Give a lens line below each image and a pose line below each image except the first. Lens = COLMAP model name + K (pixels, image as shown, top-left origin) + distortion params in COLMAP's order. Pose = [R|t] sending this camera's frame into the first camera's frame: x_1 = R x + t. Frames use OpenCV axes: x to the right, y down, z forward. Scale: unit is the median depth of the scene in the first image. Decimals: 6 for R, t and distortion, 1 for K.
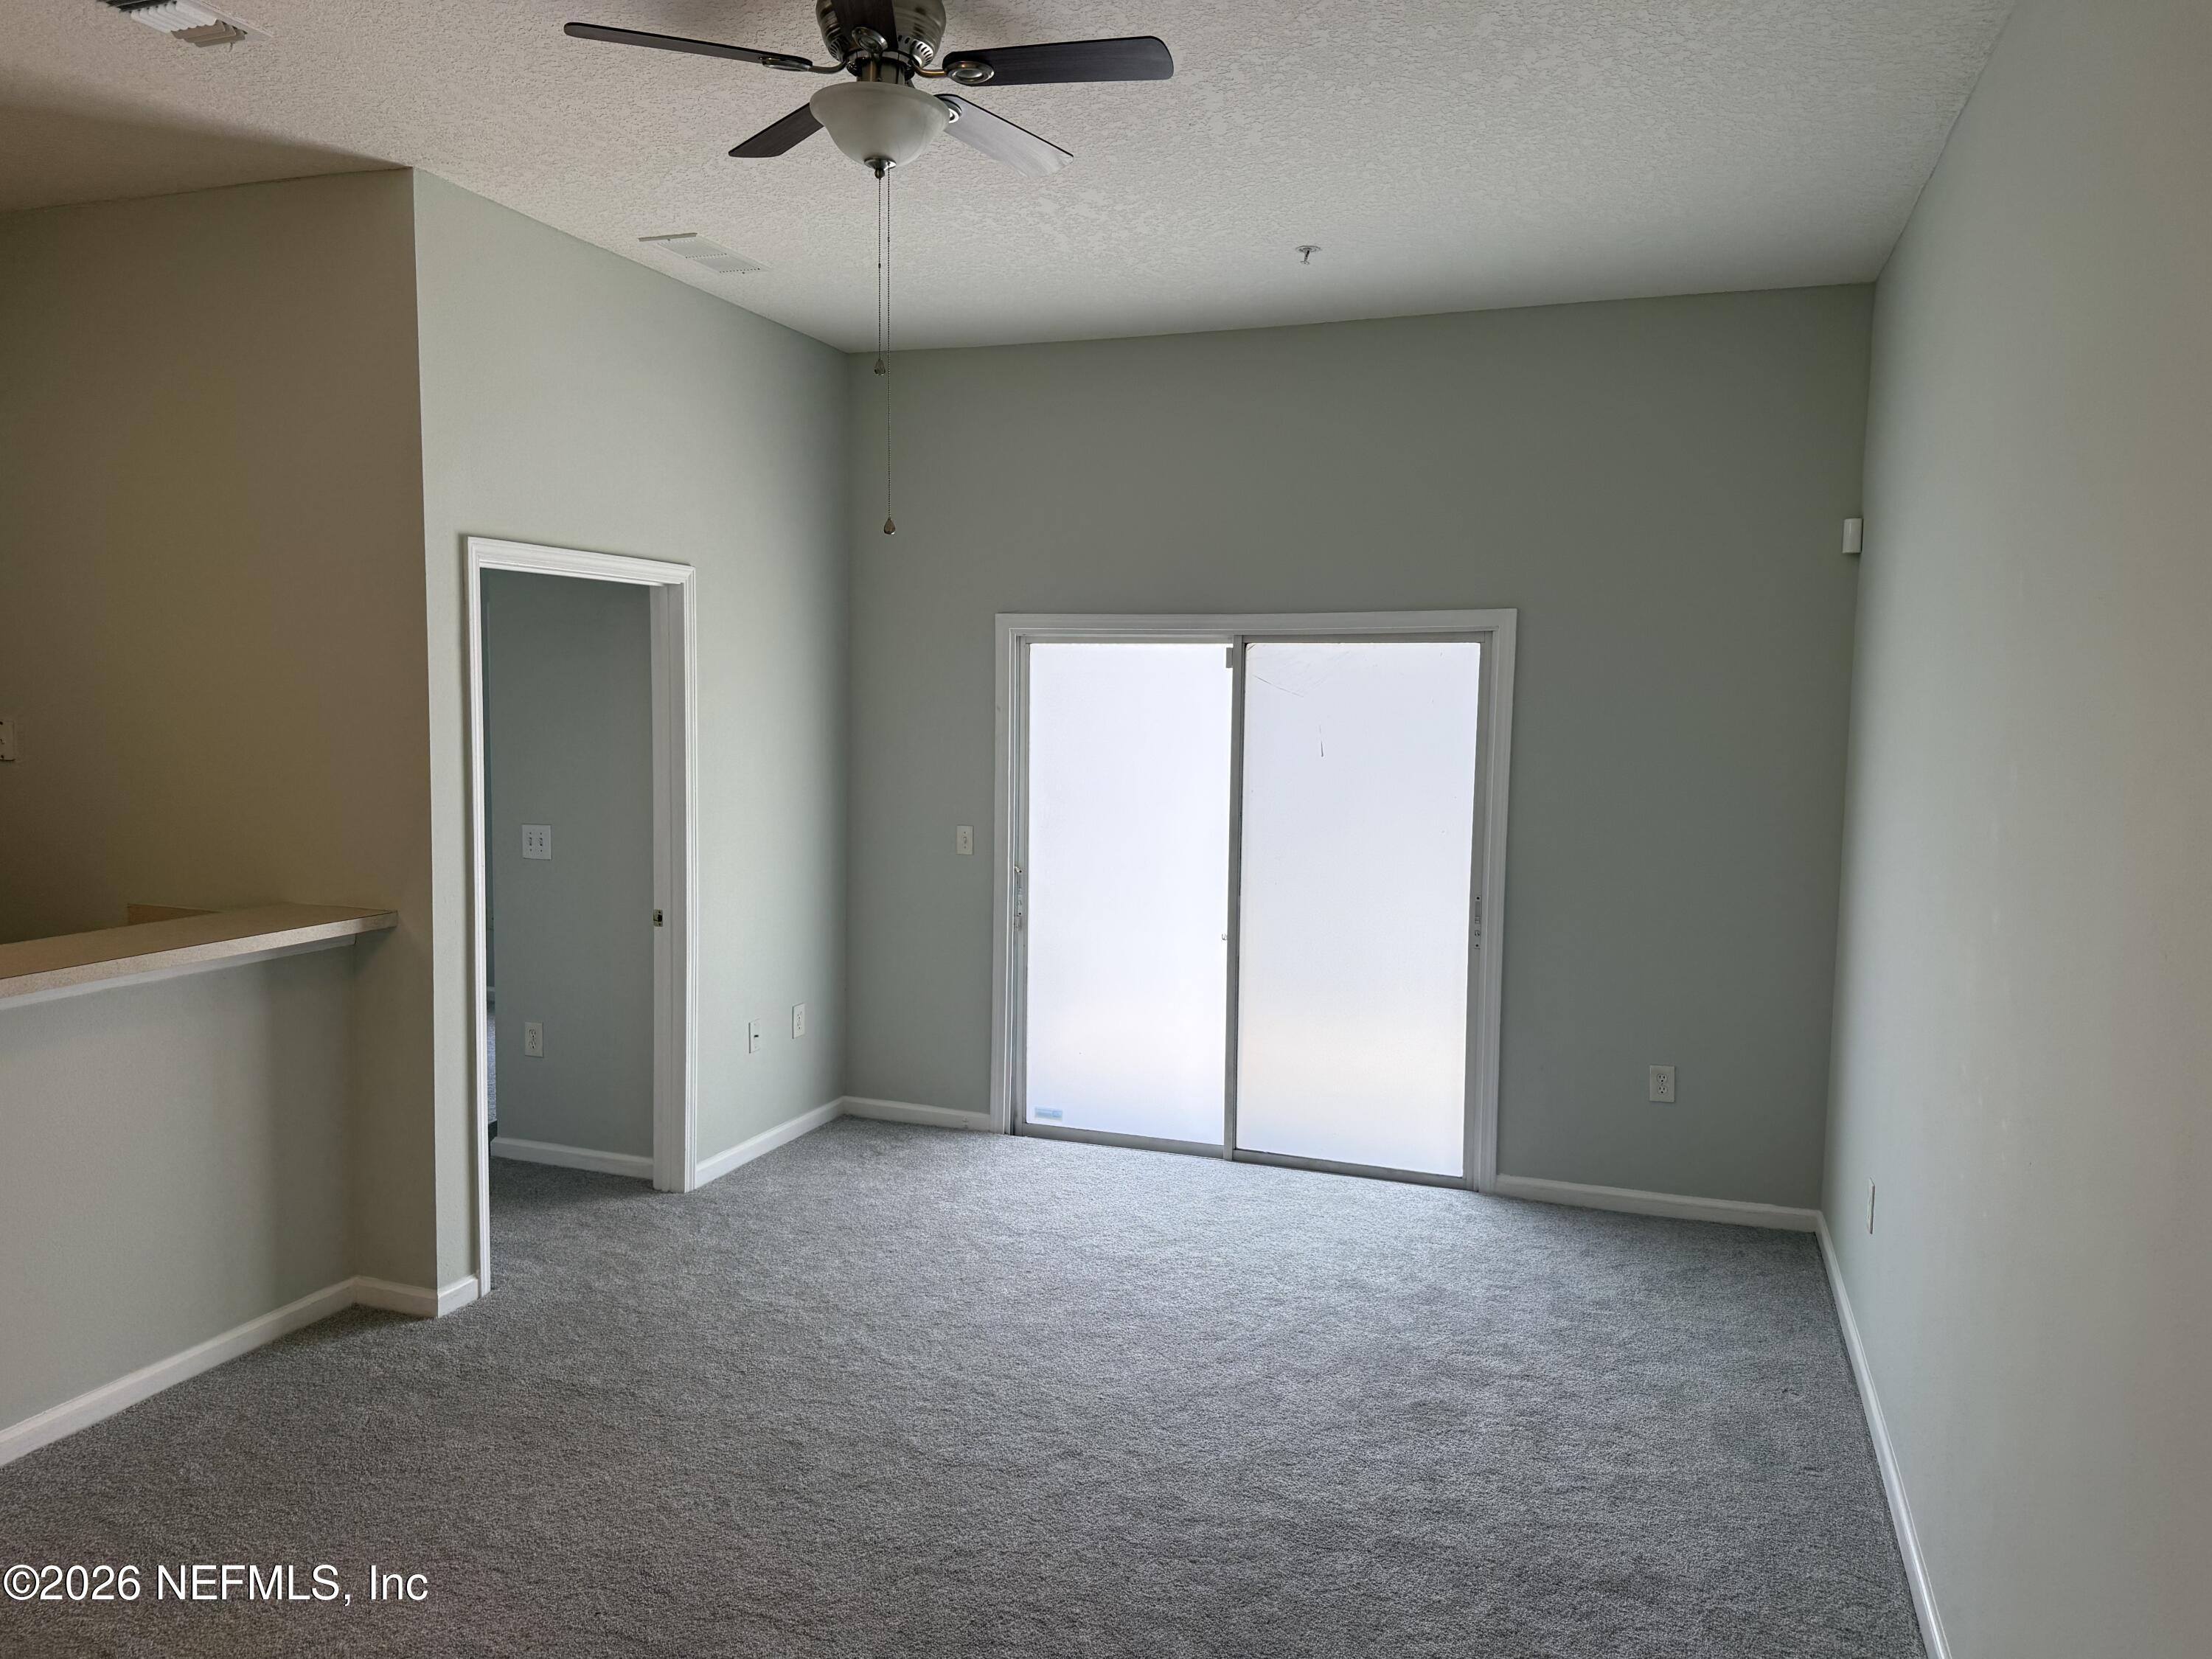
lens RADIAL K [[1553.1, 0, 1106.0], [0, 1553.1, 829.5], [0, 0, 1]] dist [0.098544, -0.069676]
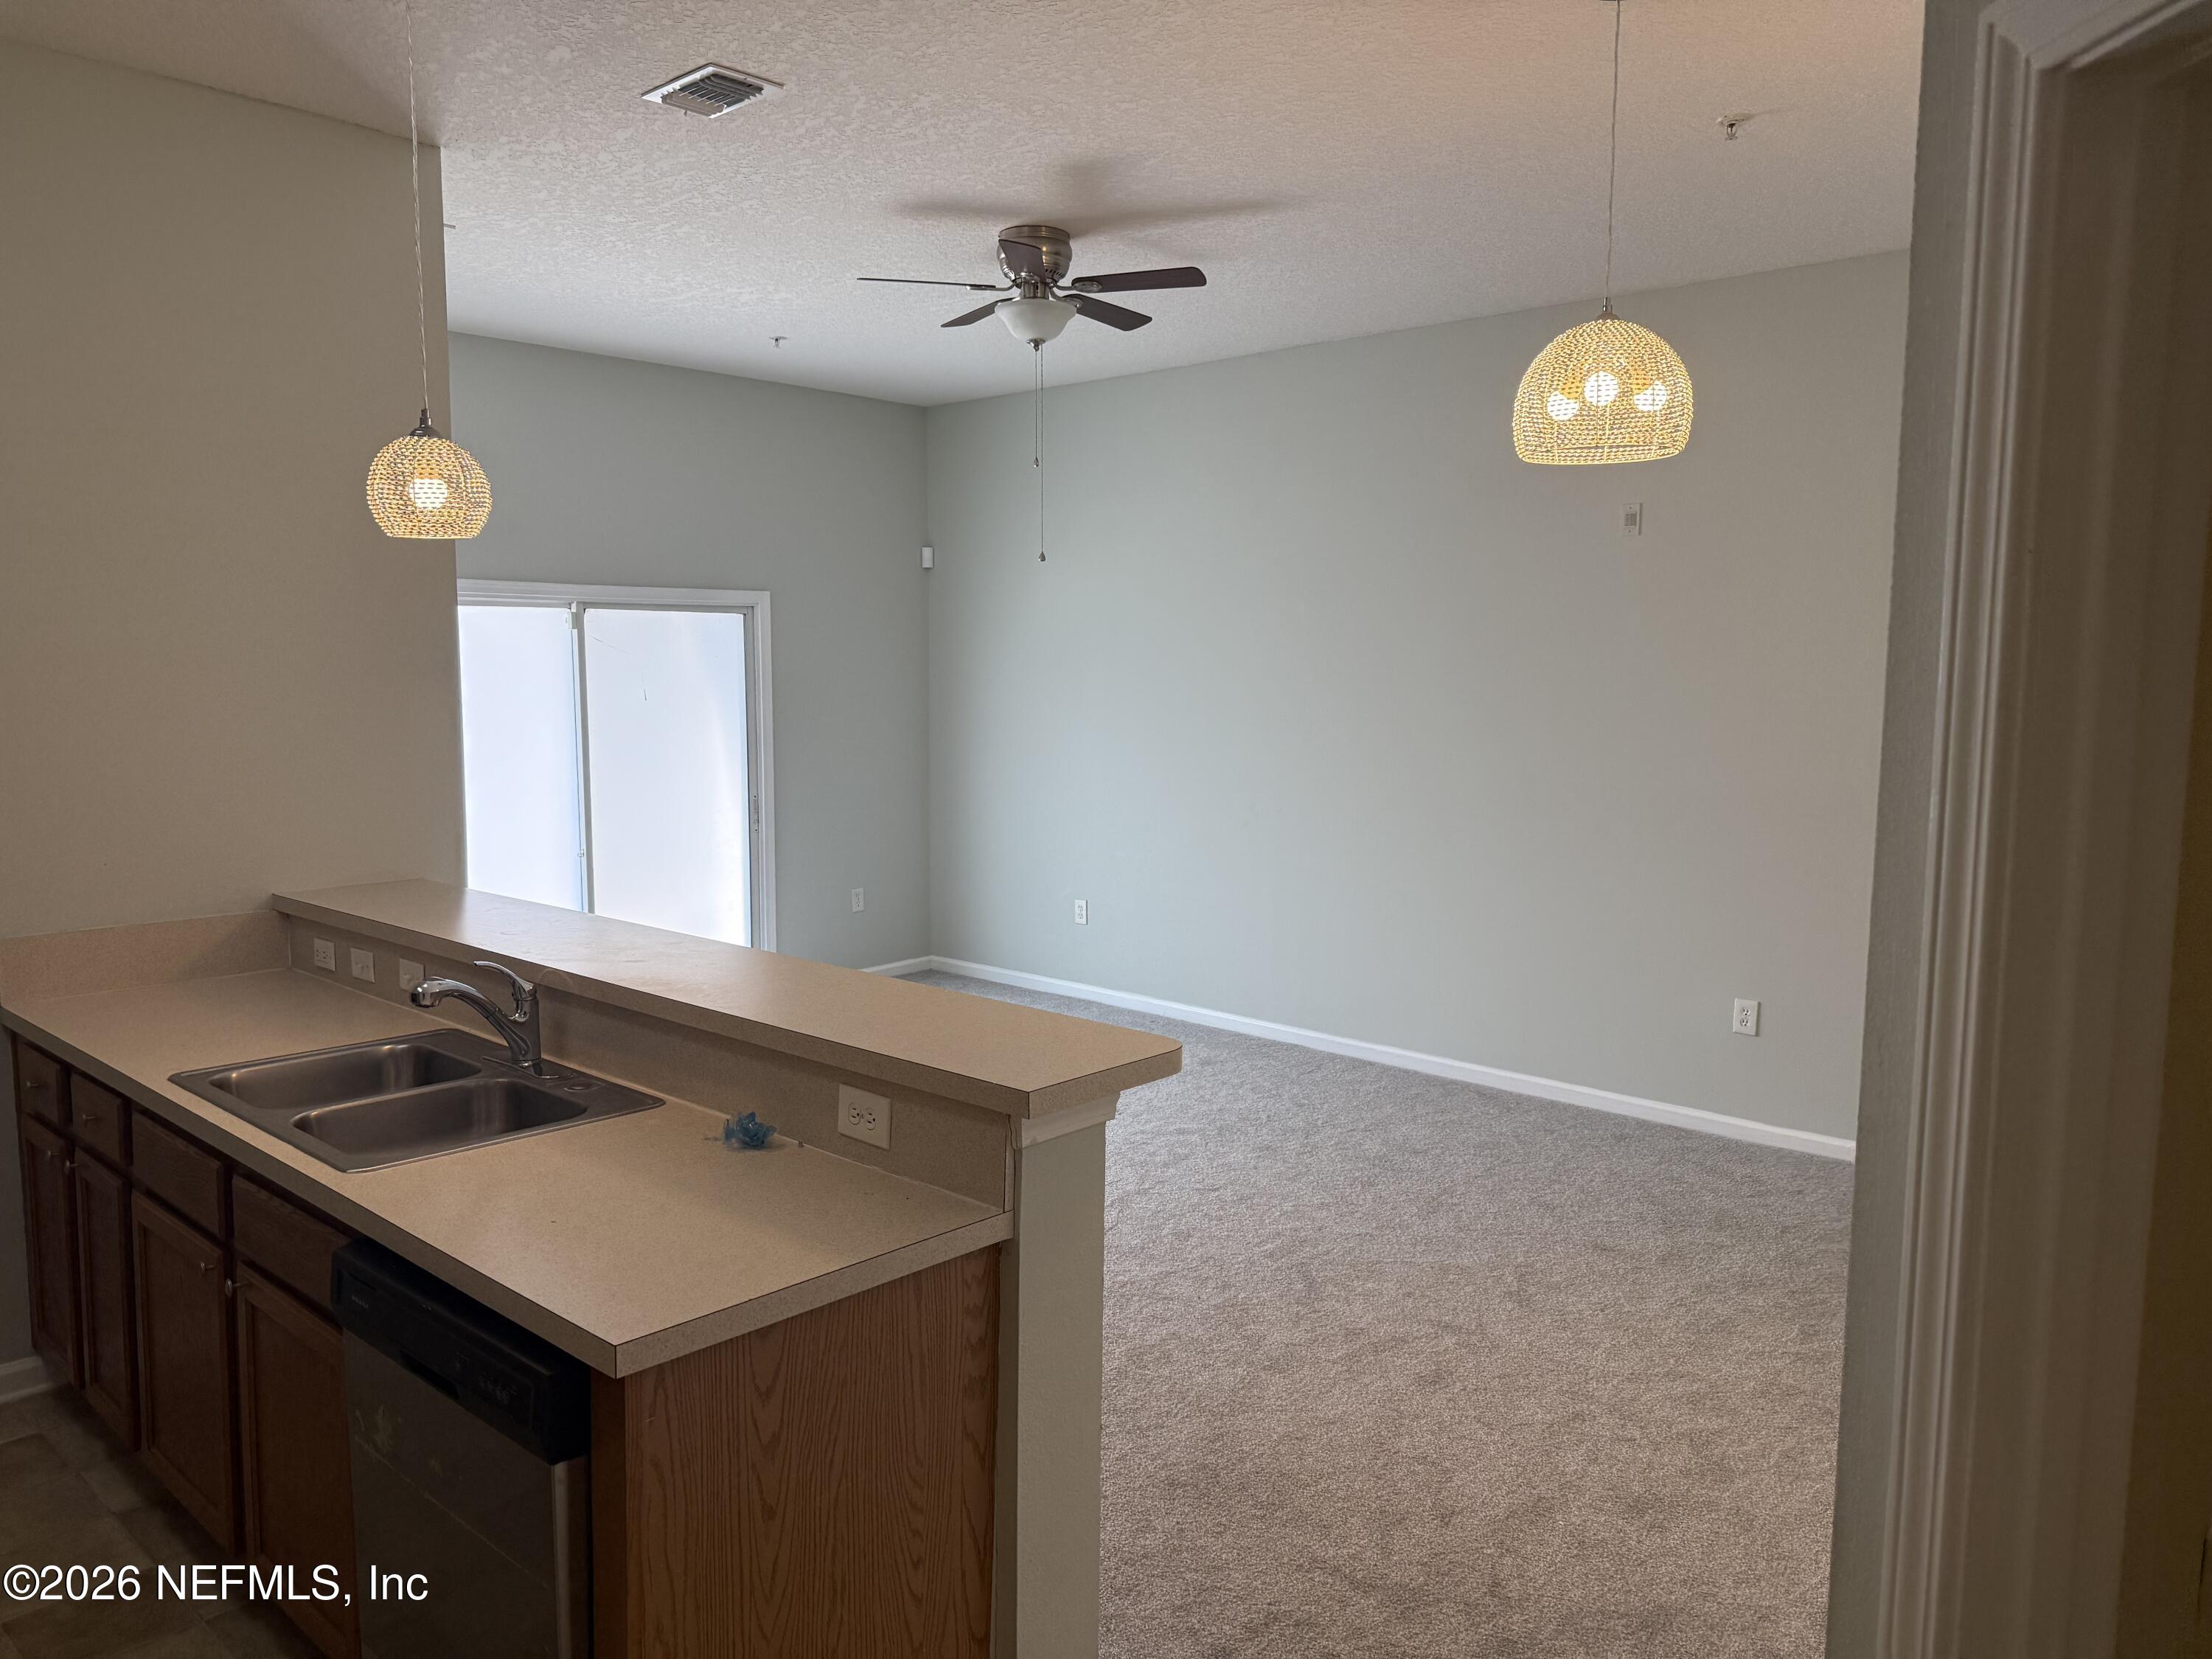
lens RADIAL K [[1553.1, 0, 1106.0], [0, 1553.1, 829.5], [0, 0, 1]] dist [0.098544, -0.069676]
pose [[0.384472, -0.112295, 0.916281, -0.943769], [0.080913, 0.992853, 0.087728, -0.024513], [-0.919584, 0.040410, 0.390811, 0.163341]]
